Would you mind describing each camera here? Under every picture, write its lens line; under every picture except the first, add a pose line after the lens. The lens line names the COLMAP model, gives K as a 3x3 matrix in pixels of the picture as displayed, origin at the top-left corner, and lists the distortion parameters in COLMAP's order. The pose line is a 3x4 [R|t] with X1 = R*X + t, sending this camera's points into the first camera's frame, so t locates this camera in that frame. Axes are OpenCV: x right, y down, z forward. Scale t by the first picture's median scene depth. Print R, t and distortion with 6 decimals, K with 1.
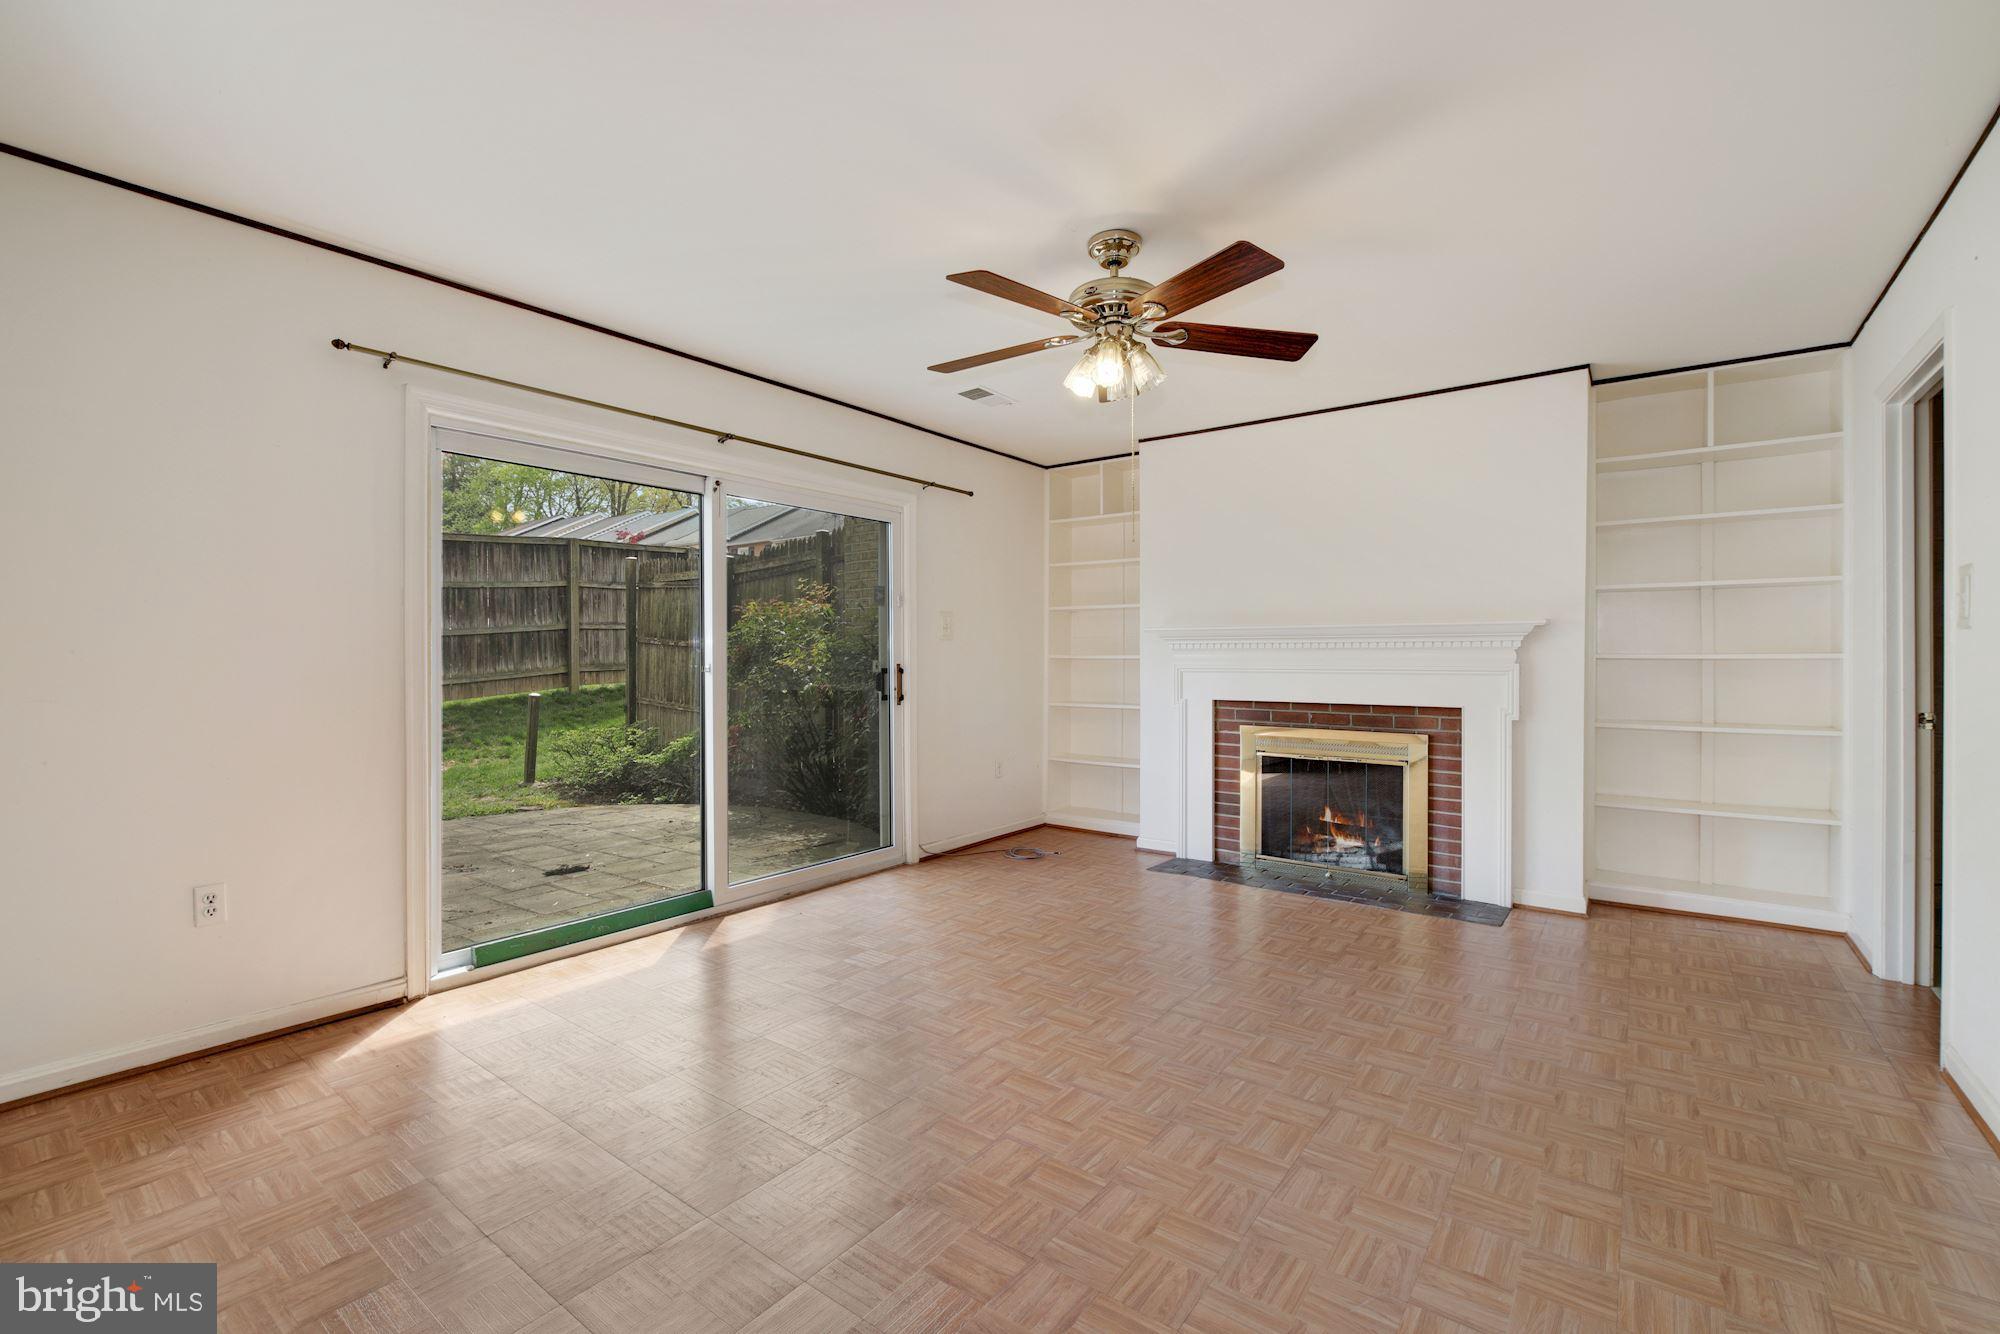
lens RADIAL K [[853.4, 0, 998.7], [0, 853.4, 684.2], [0, 0, 1]] dist [-0.053198, 0.009345]
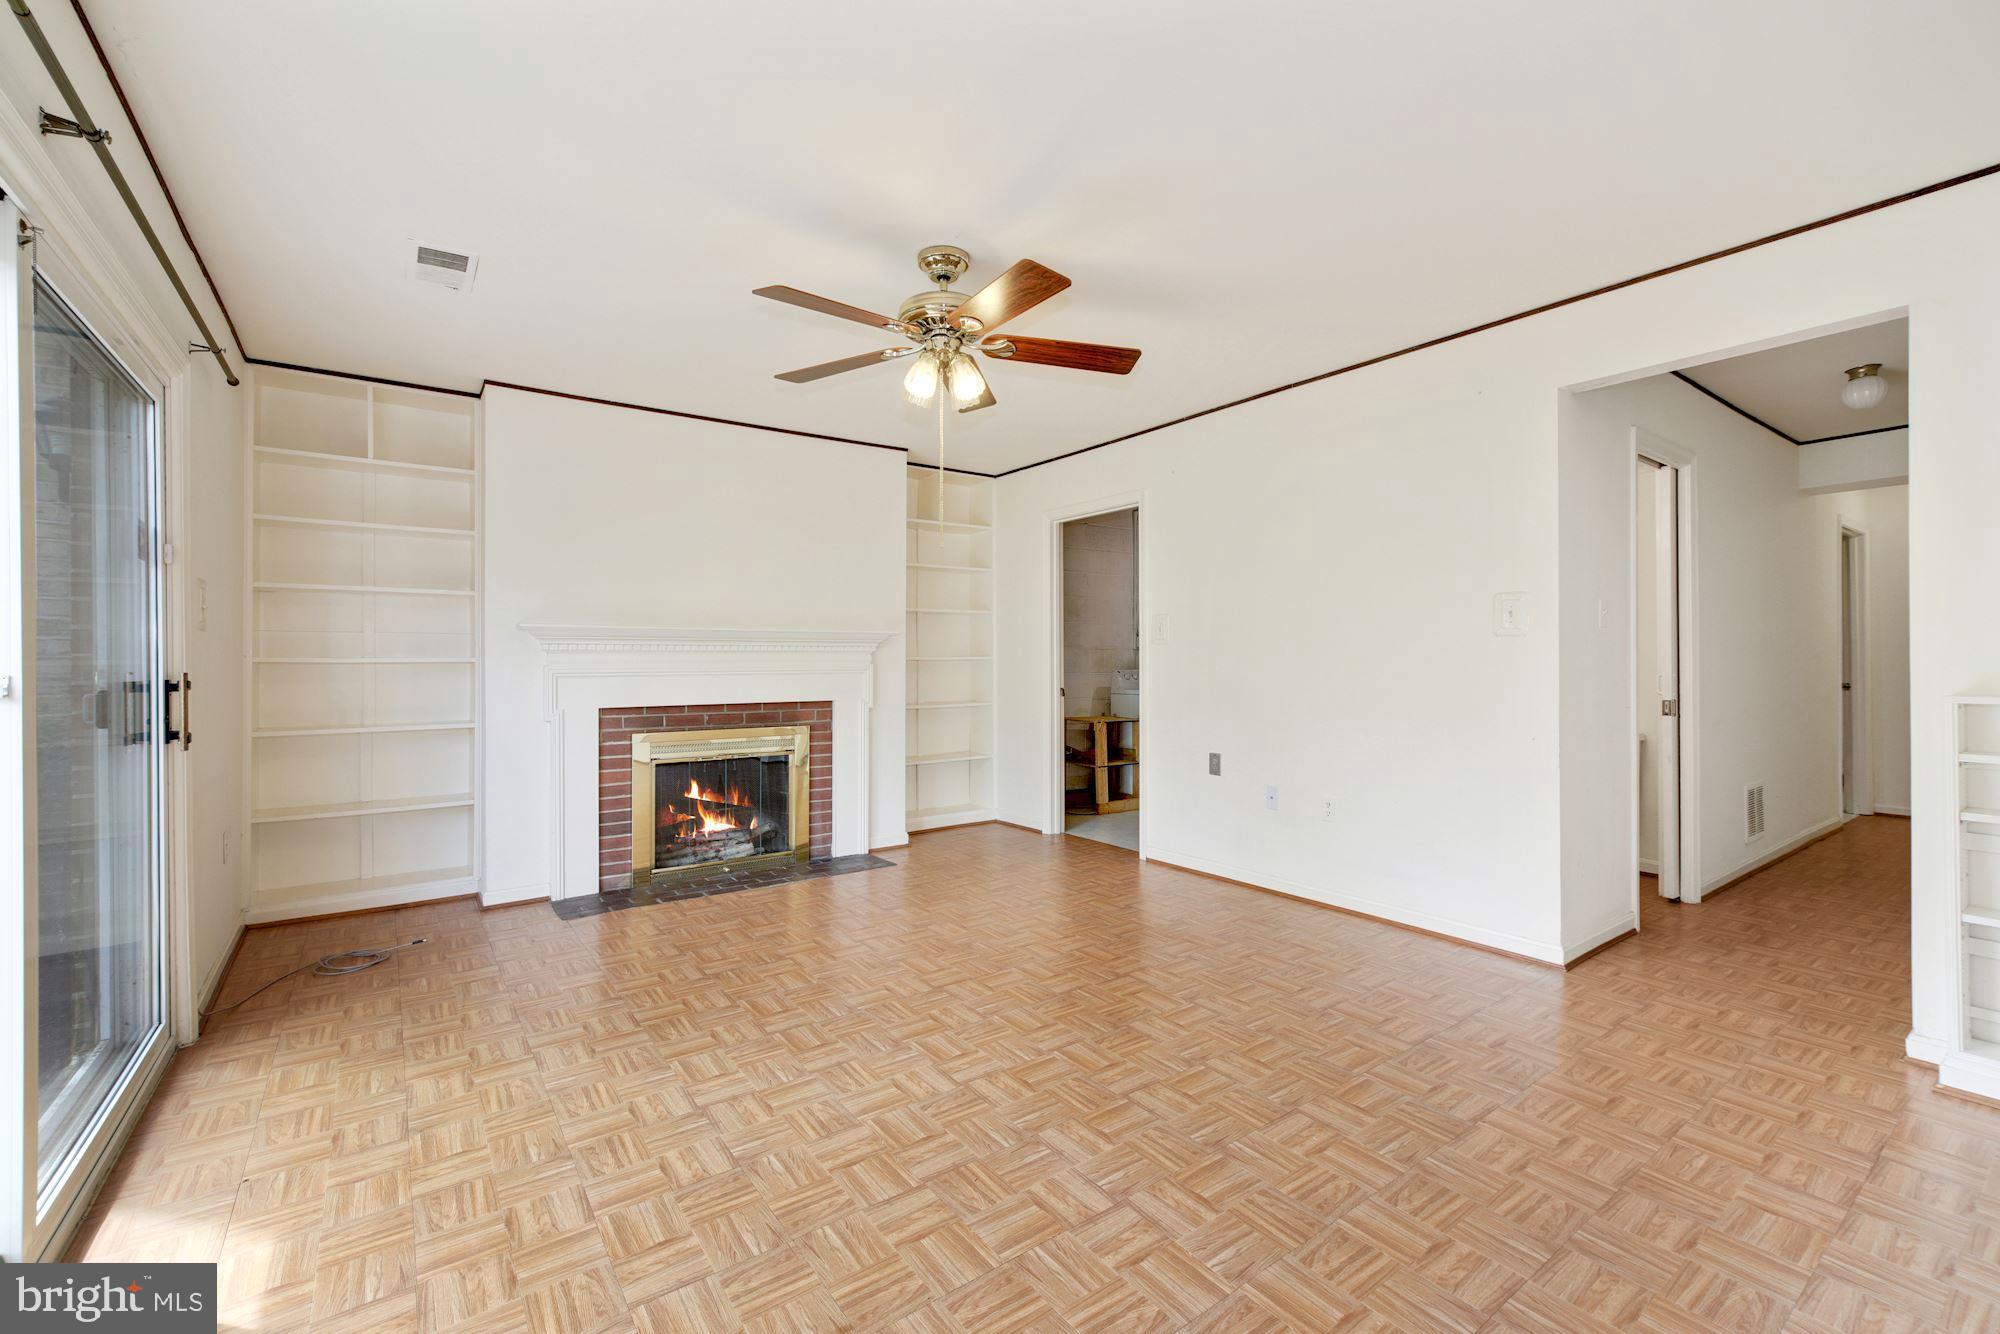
lens RADIAL K [[836.8, 0, 1000.0], [0, 836.8, 667.0], [0, 0, 1]] dist [0.001247, 0.000254]
pose [[0.284593, -0.008150, 0.958614, -0.527328], [0.032441, 0.999473, -0.001133, -0.011216], [-0.958099, 0.031421, 0.284708, 0.404625]]
